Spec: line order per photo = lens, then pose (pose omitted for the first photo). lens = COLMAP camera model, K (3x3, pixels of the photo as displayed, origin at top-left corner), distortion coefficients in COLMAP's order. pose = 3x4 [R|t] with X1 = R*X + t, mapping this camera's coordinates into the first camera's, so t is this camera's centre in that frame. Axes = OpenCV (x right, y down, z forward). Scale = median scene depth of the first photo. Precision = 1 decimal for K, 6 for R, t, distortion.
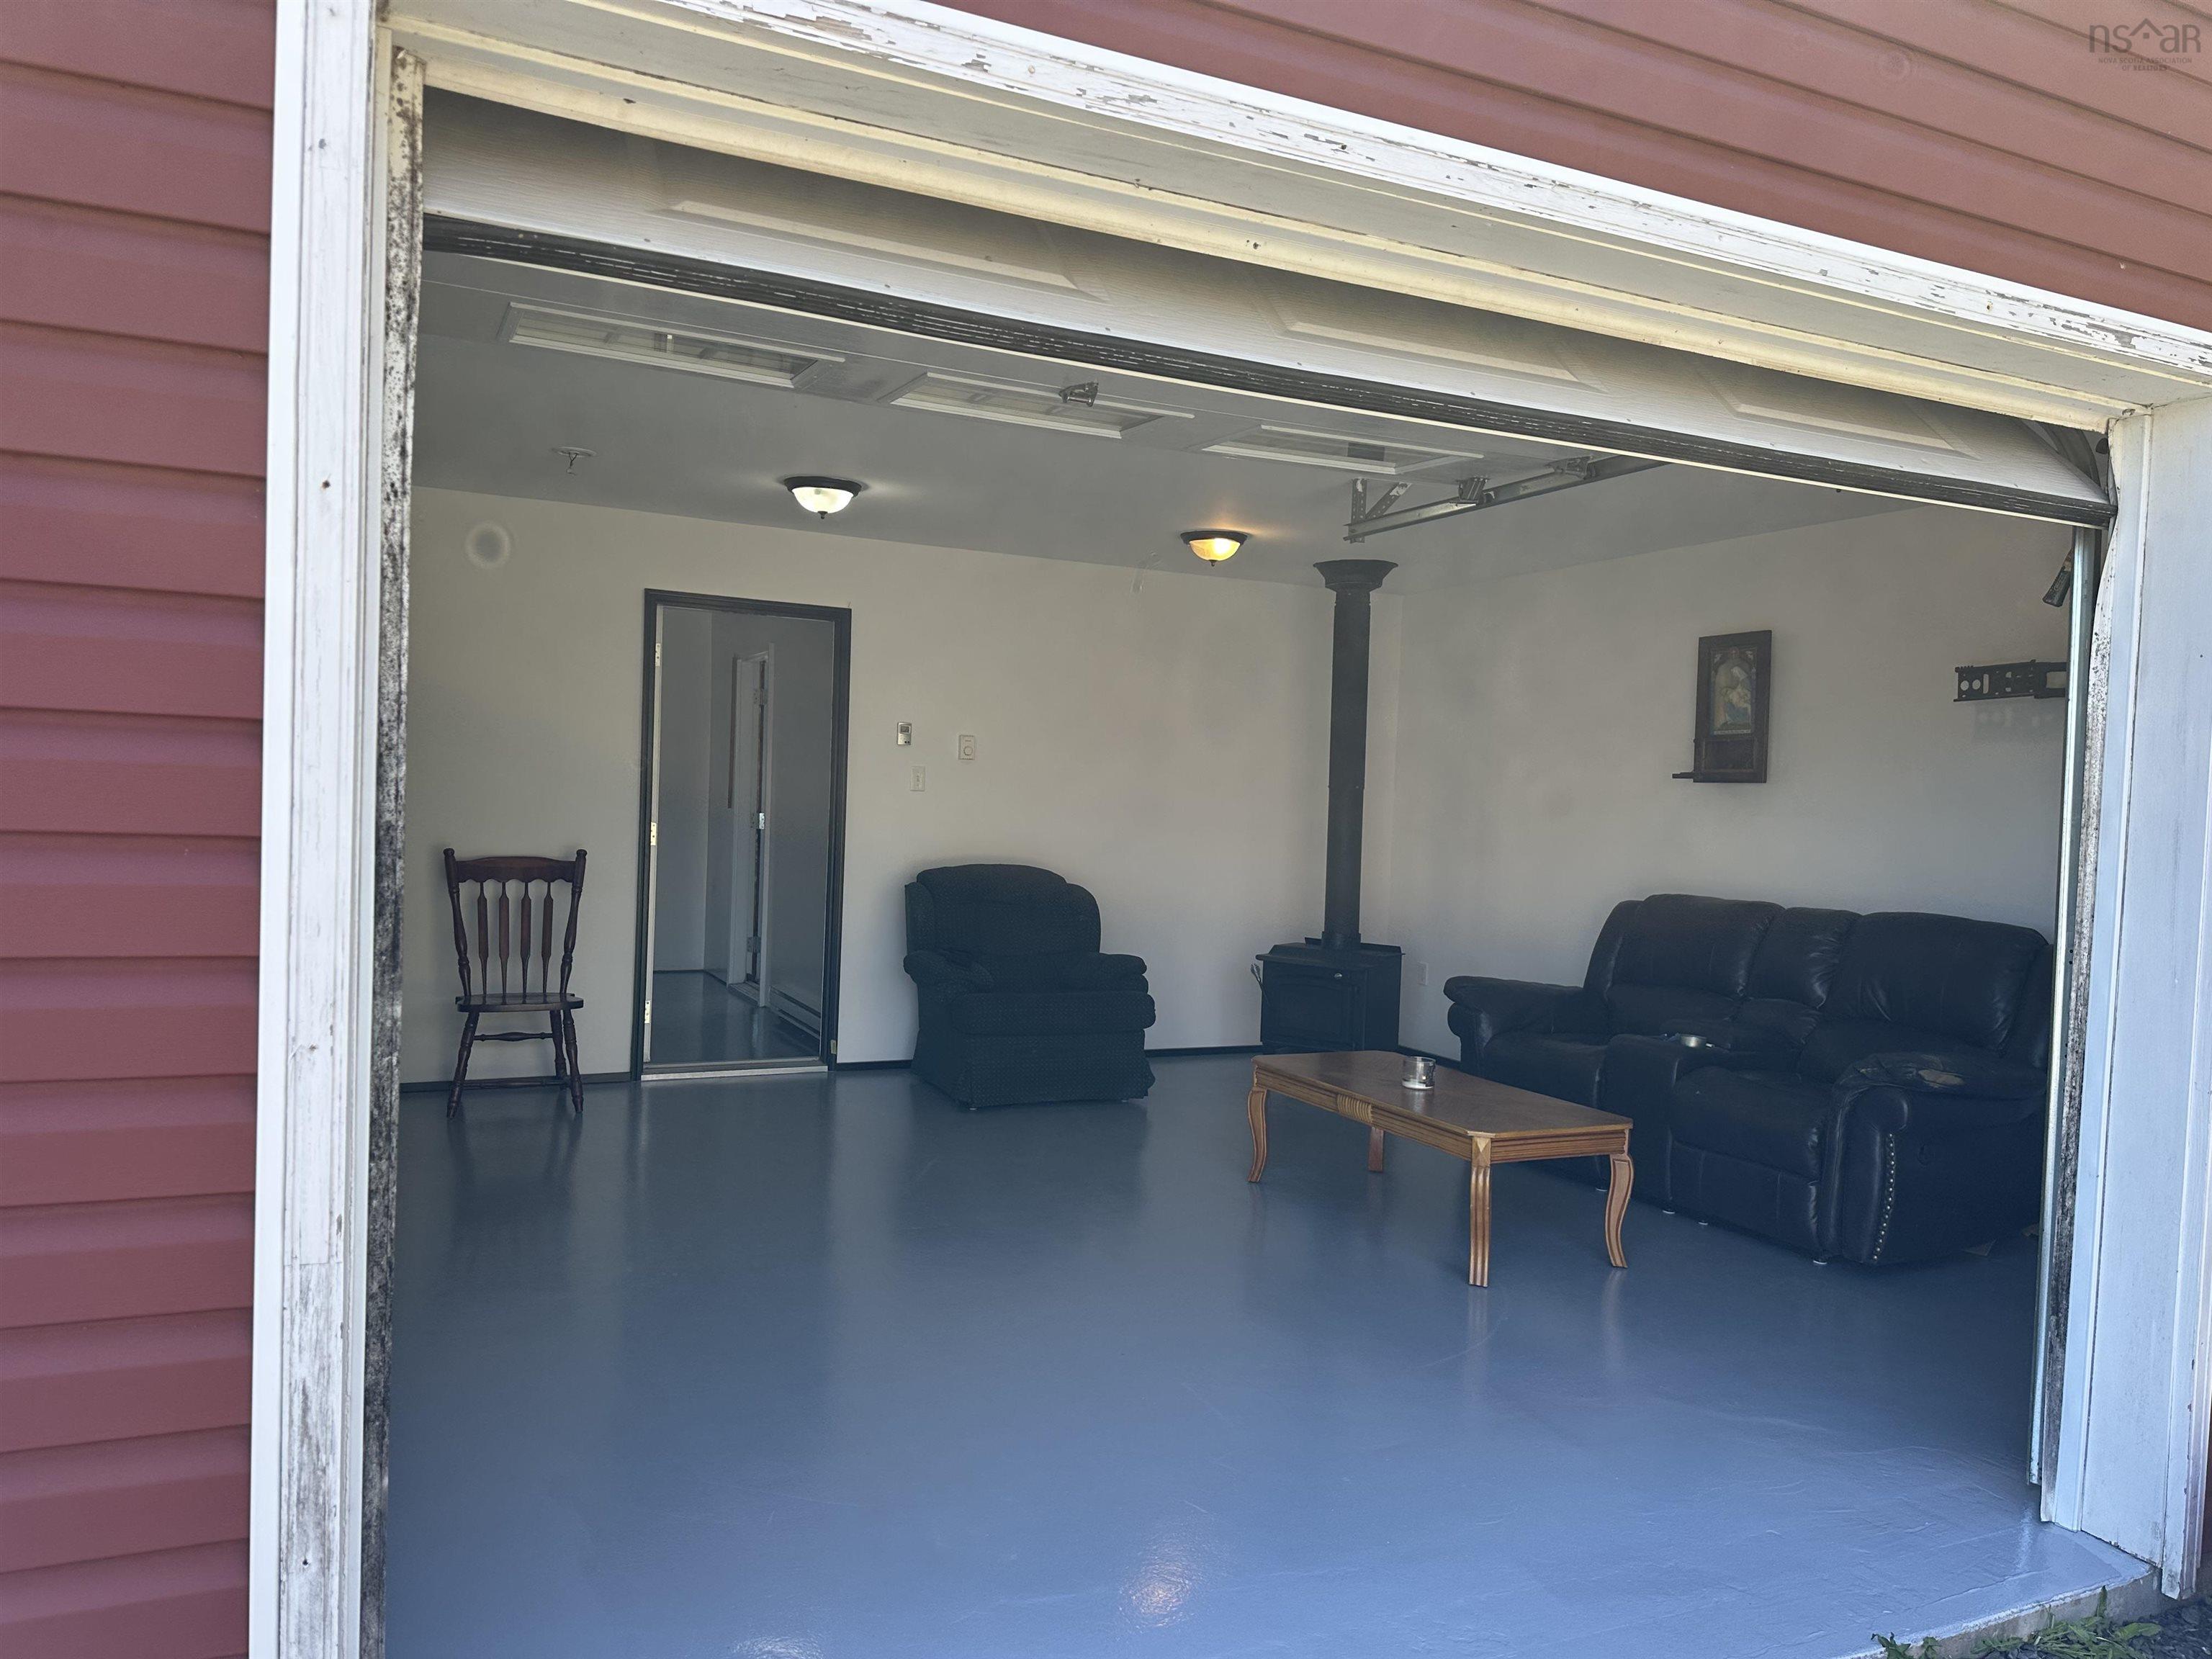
lens RADIAL K [[1555.6, 0, 1105.2], [0, 1555.6, 832.7], [0, 0, 1]] dist [0.090968, -0.107652]
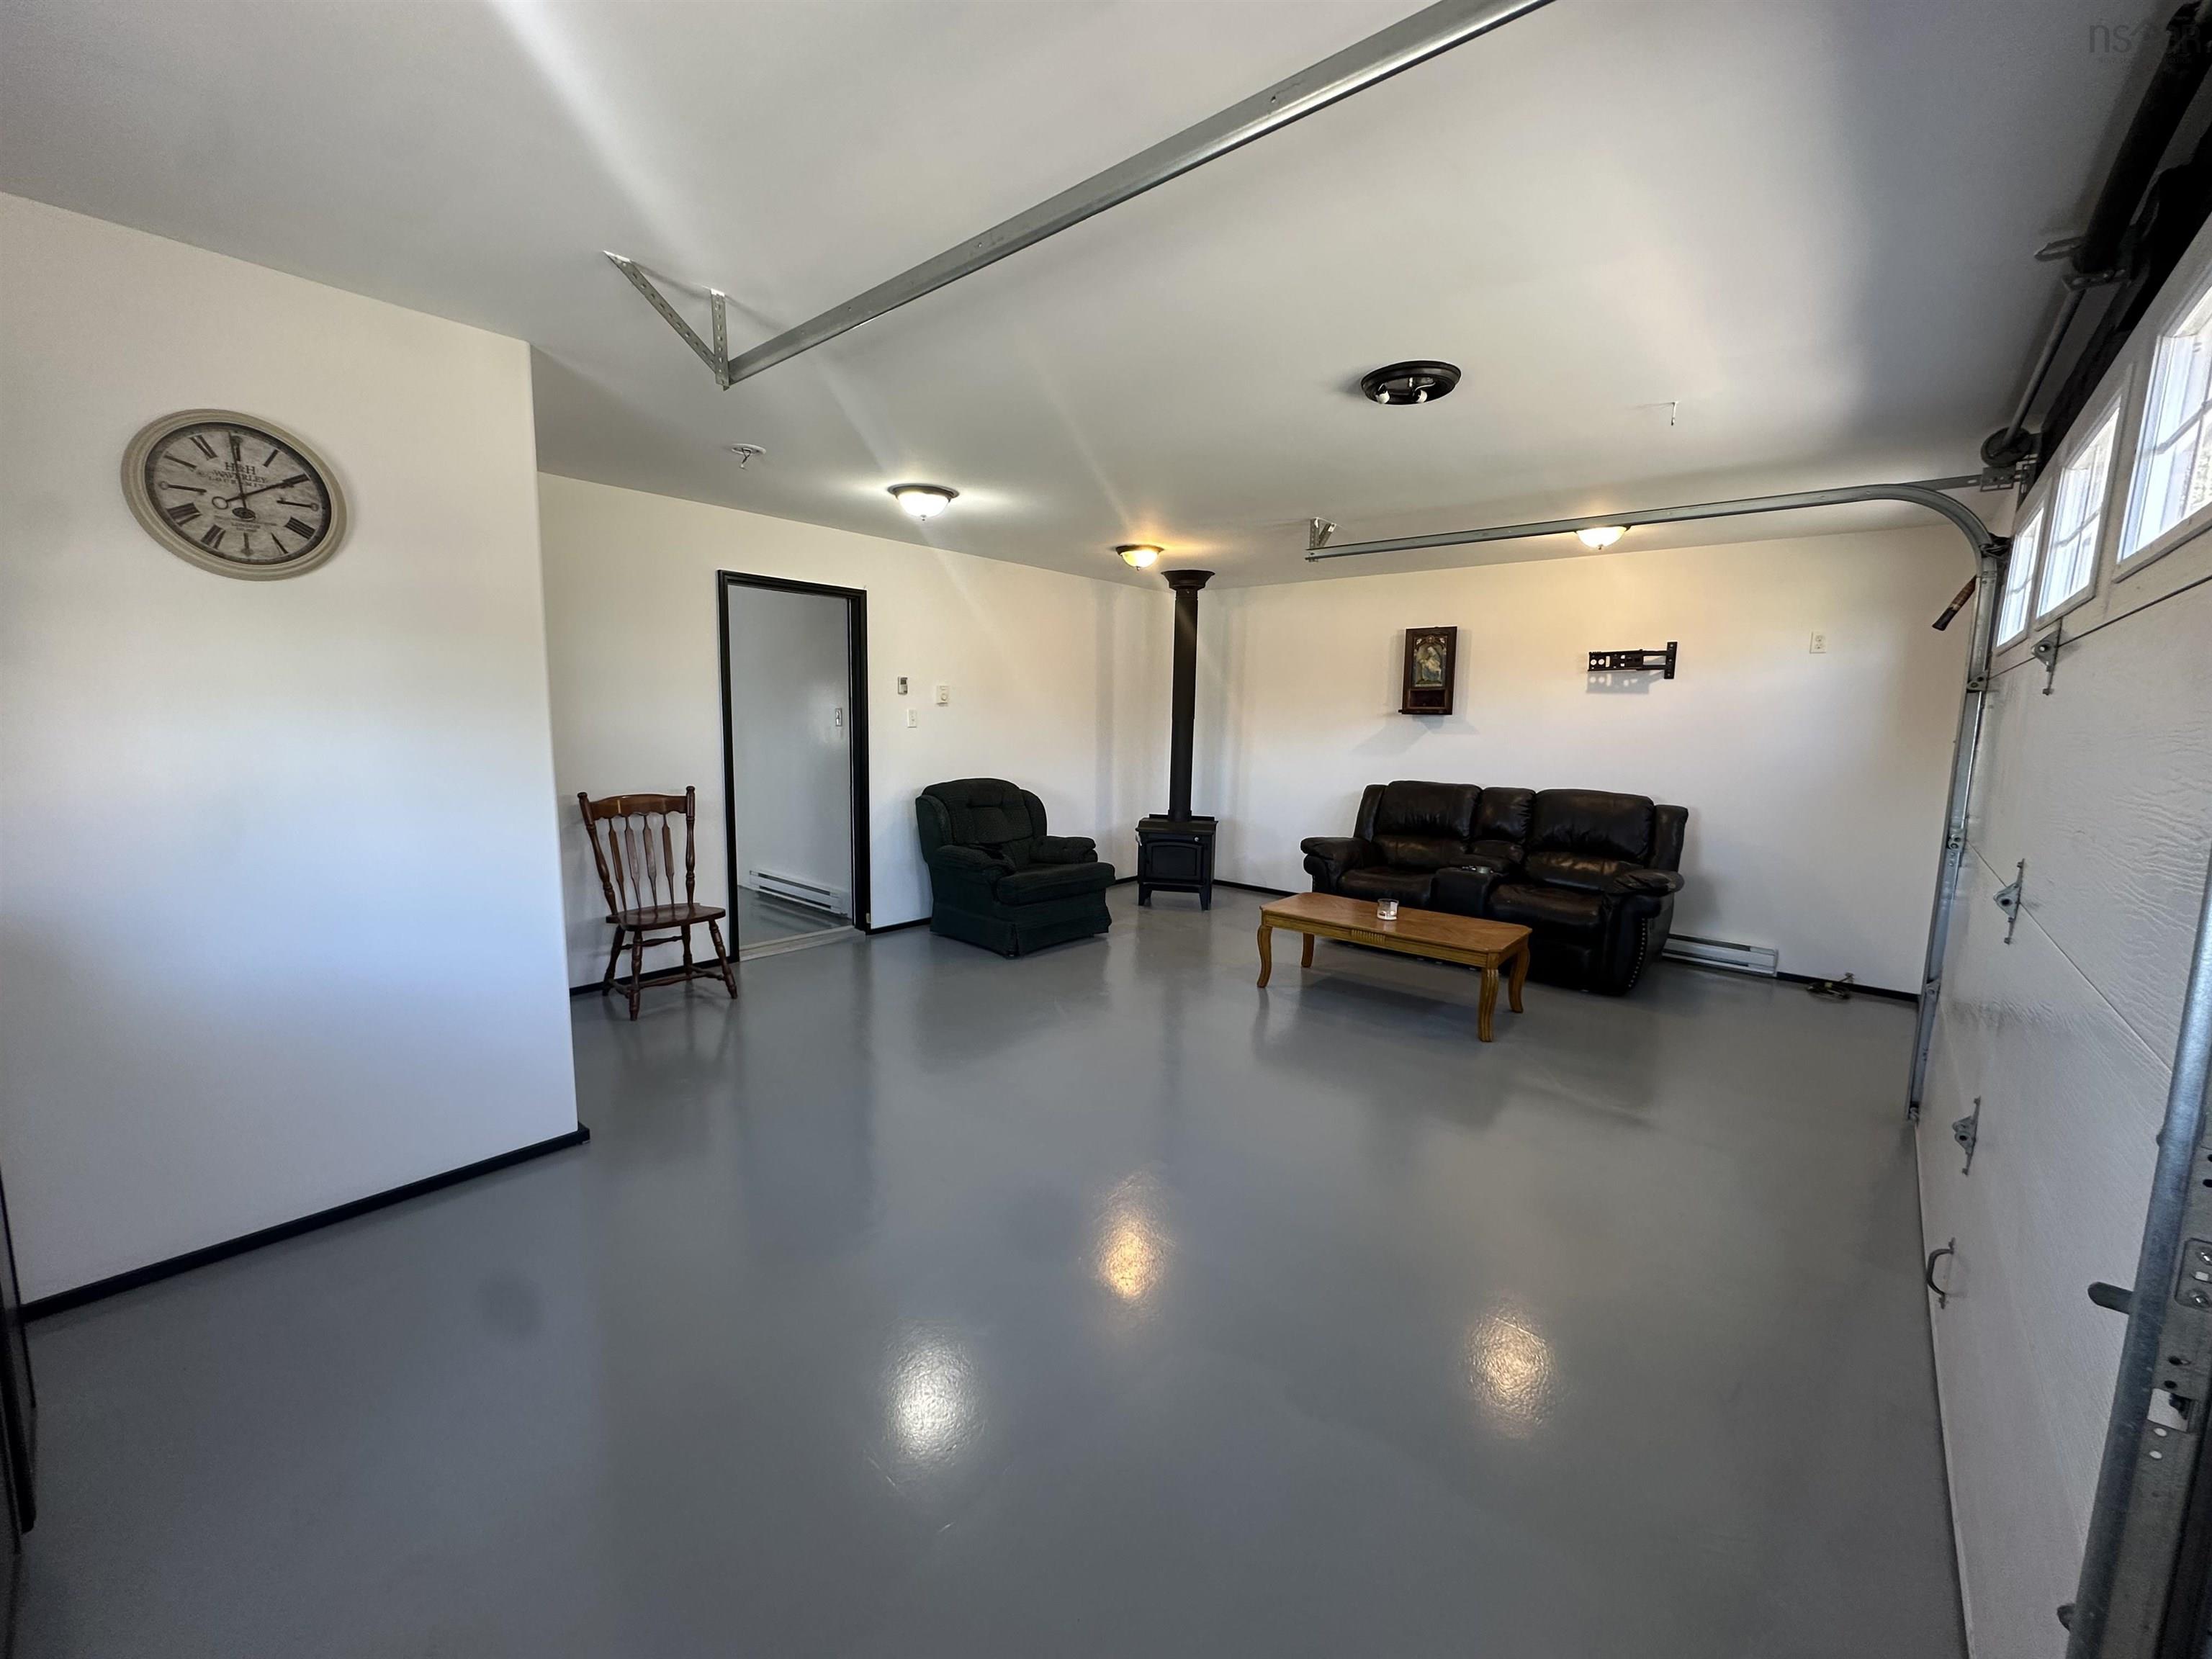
lens RADIAL K [[889.9, 0, 1107.0], [0, 889.9, 815.6], [0, 0, 1]] dist [0.002027, 0.000376]
pose [[0.912250, -0.064650, 0.404499, -0.330215], [0.023335, 0.994065, 0.106253, -0.033668], [-0.408968, -0.087490, 0.908345, 0.241237]]
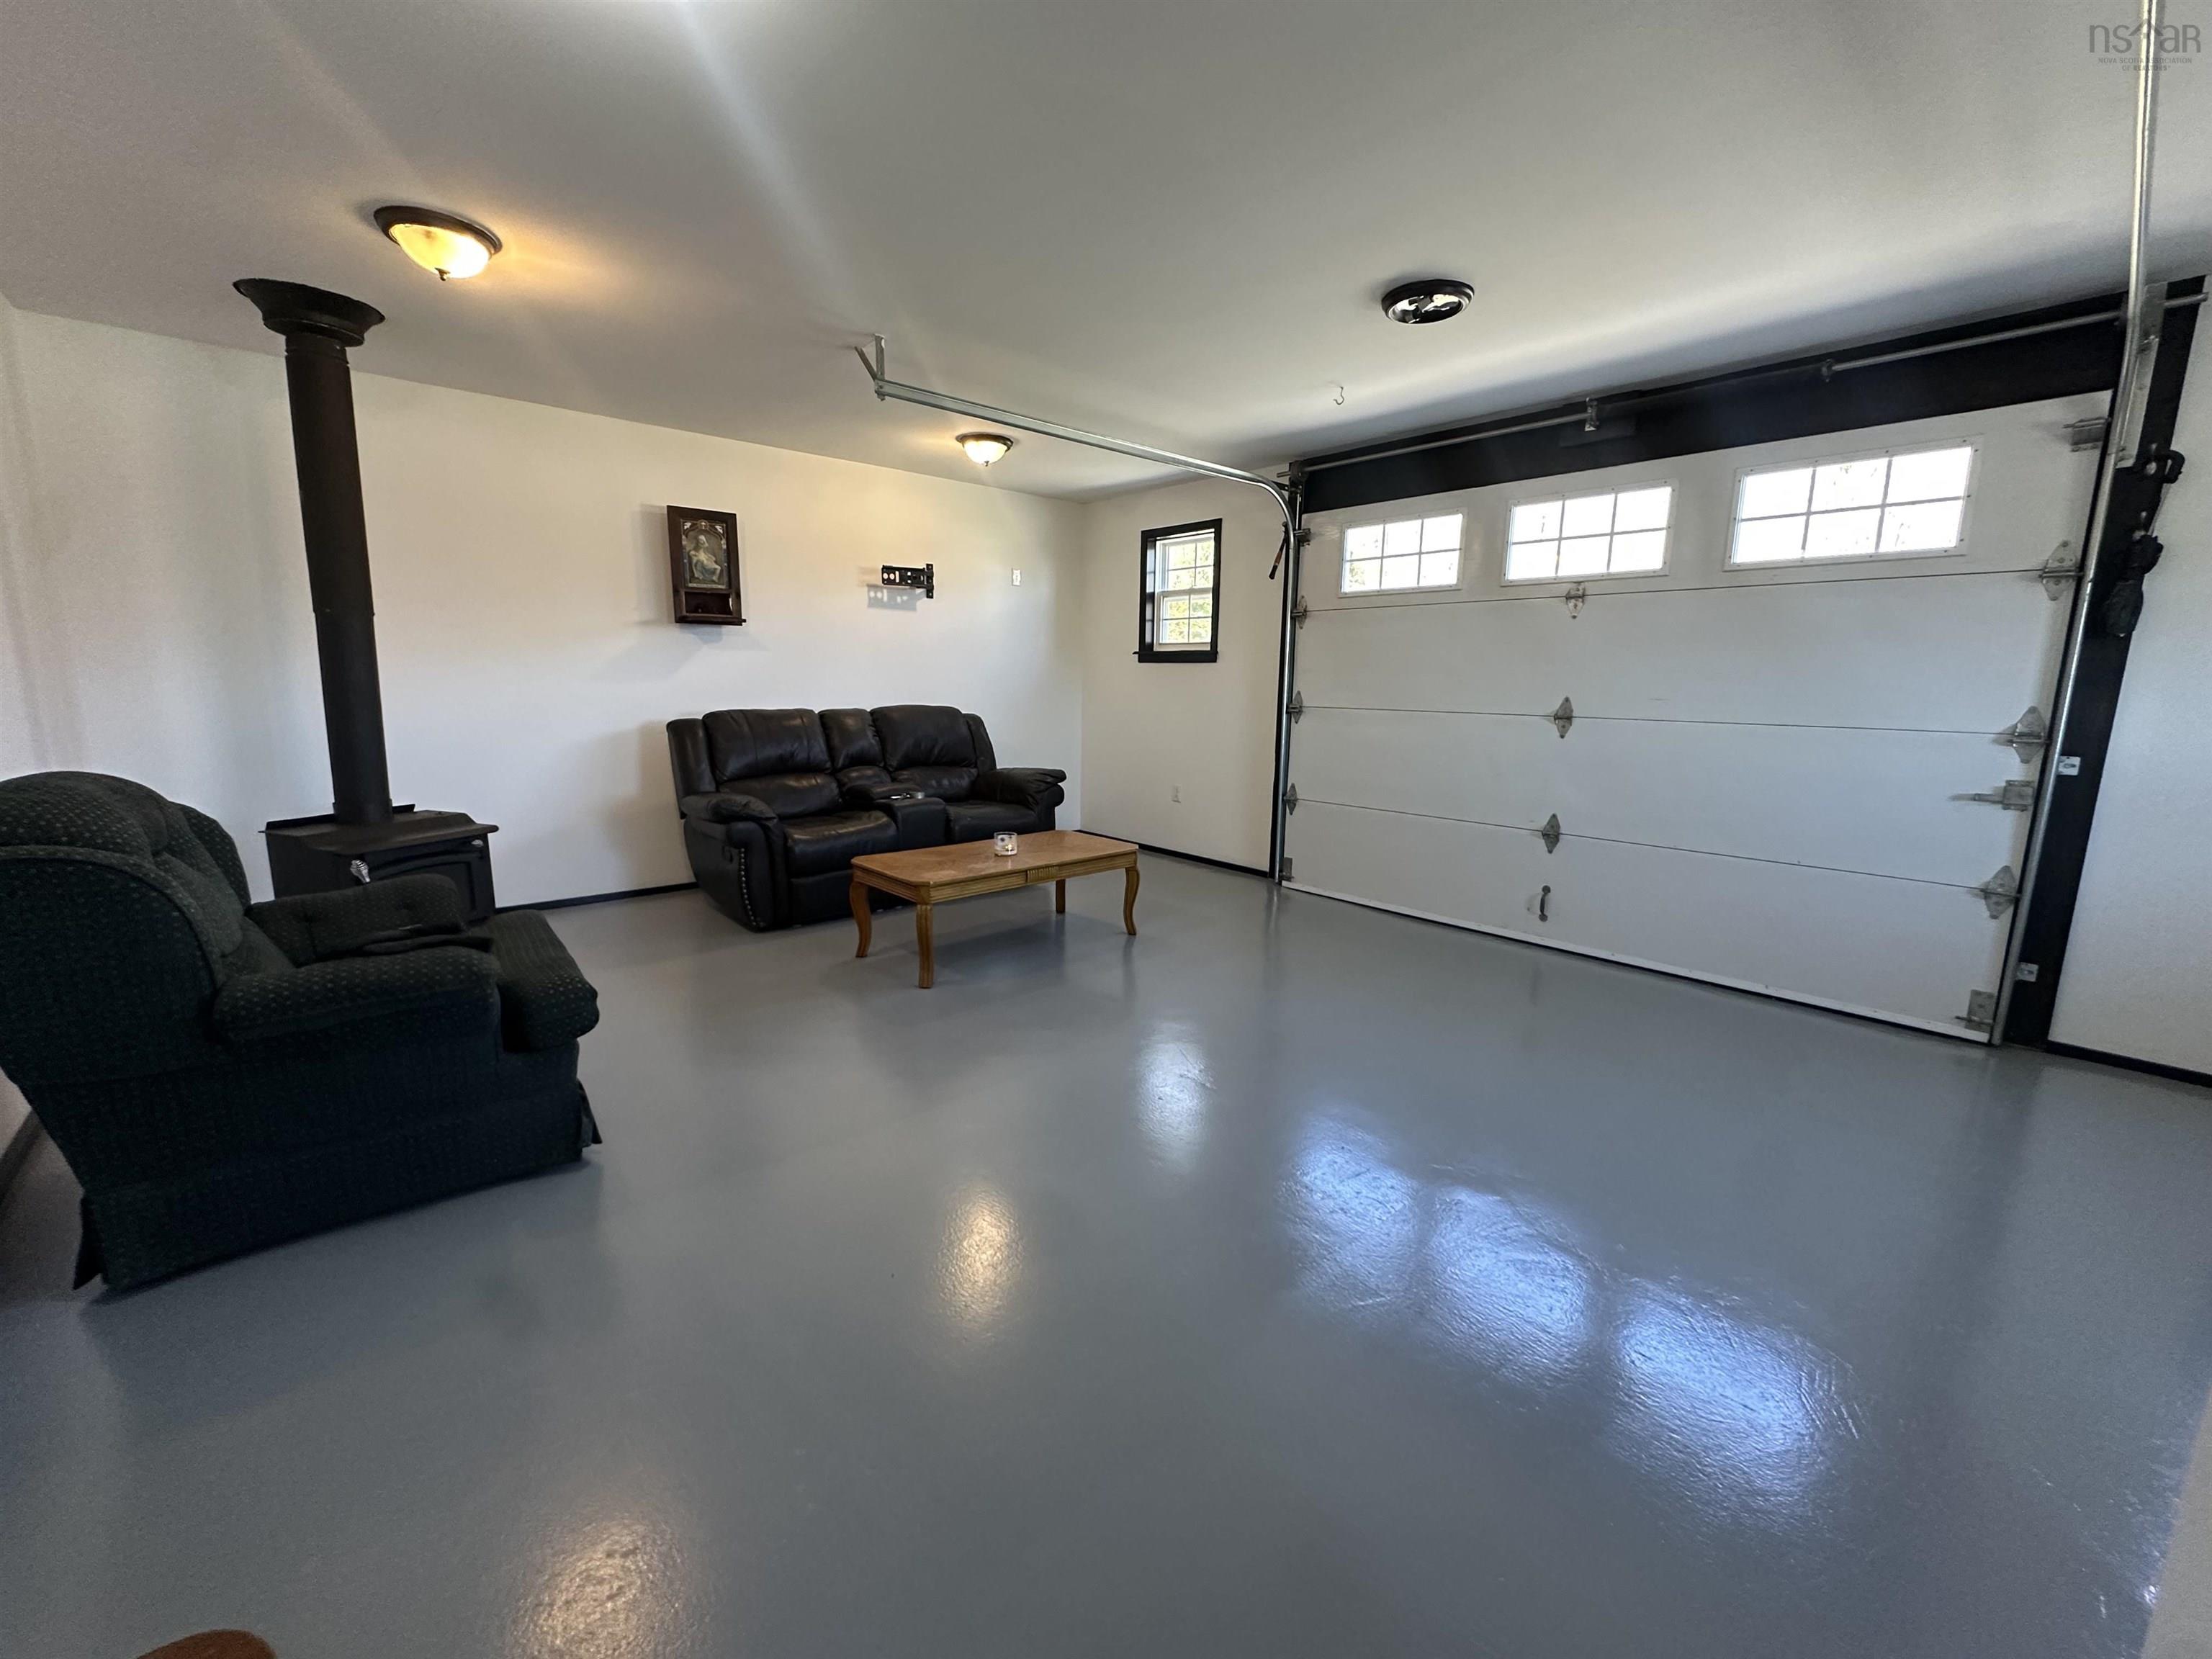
lens RADIAL K [[889.9, 0, 1103.4], [0, 889.9, 827.4], [0, 0, 1]] dist [0.002027, 0.000376]
pose [[-0.289542, -0.201349, 0.935748, -0.451015], [-0.003080, 0.977815, 0.209448, -0.022504], [-0.957160, 0.057762, -0.283739, 0.901631]]
